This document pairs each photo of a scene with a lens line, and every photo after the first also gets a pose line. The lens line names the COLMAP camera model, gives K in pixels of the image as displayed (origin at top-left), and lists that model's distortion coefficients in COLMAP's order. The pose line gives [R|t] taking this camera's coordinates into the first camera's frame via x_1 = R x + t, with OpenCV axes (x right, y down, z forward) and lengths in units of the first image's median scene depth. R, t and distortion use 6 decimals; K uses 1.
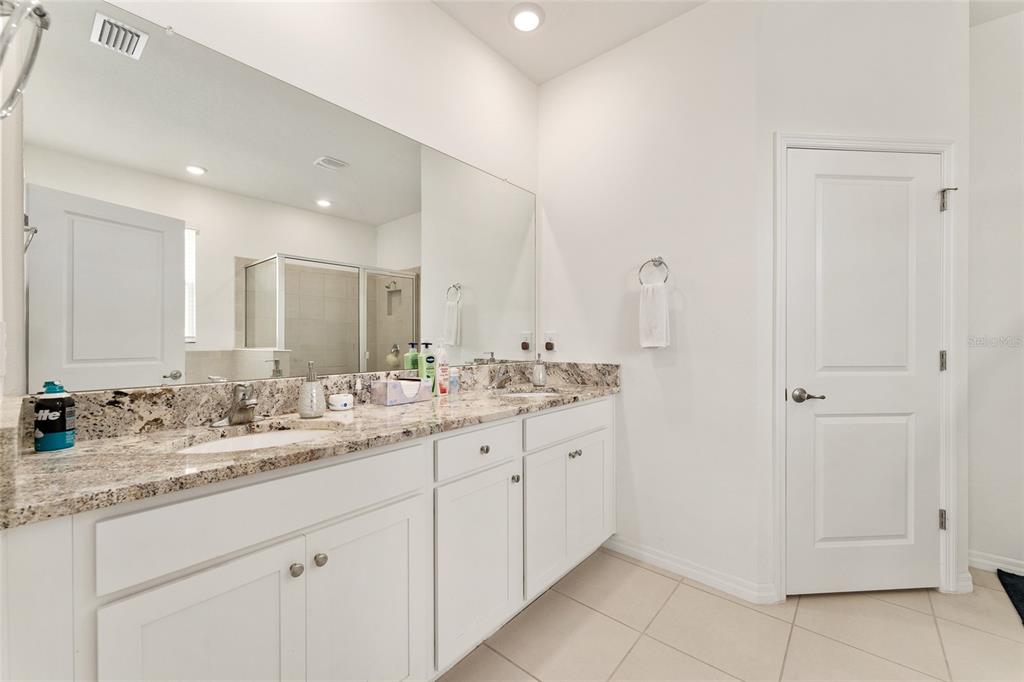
lens RADIAL K [[411.0, 0, 512.2], [0, 411.0, 342.4], [0, 0, 1]] dist [0.000153, -0.000250]
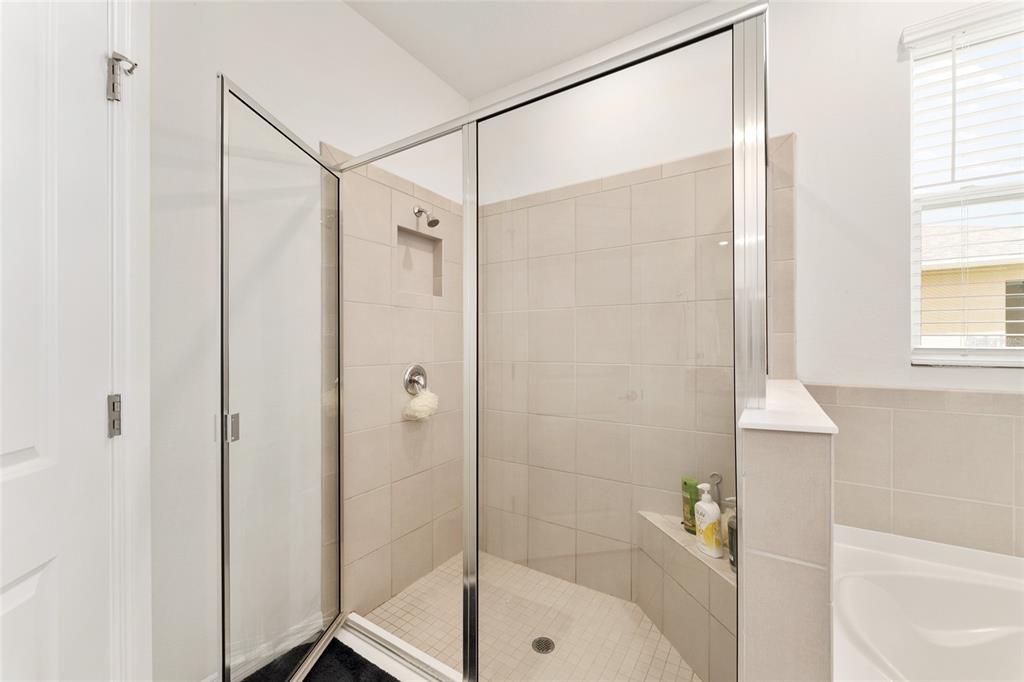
lens RADIAL K [[411.0, 0, 515.8], [0, 411.0, 342.9], [0, 0, 1]] dist [0.000153, -0.000250]
pose [[-0.140937, 0.003052, 0.990014, 0.500428], [0.010228, 0.999946, -0.001626, -0.033561], [-0.989966, 0.009897, -0.140960, 0.593595]]
